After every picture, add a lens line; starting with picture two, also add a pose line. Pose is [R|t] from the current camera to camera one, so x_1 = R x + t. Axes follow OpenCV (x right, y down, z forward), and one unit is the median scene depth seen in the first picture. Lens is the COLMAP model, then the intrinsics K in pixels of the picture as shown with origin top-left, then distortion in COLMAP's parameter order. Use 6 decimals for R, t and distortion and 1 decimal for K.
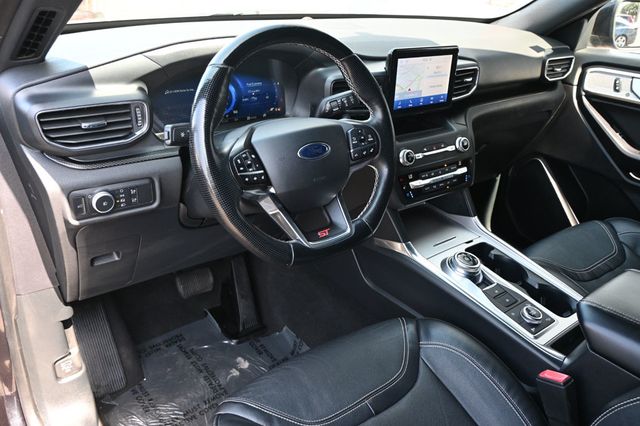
lens RADIAL K [[517.7, 0, 320.0], [0, 517.7, 213.0], [0, 0, 1]] dist [0.000346, -0.001152]
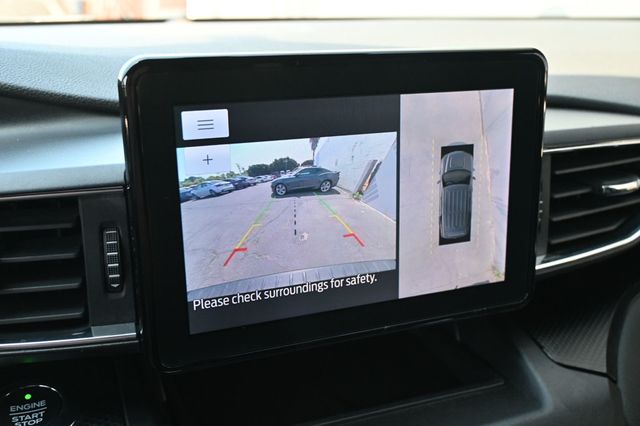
lens RADIAL K [[664.4, 0, 320.0], [0, 664.4, 213.0], [0, 0, 1]] dist [0.003737, 0.004380]
pose [[0.953406, 0.016349, -0.301247, 0.267071], [-0.066992, 0.985074, -0.158558, -0.200220], [0.294158, 0.171351, 0.940271, 0.712767]]
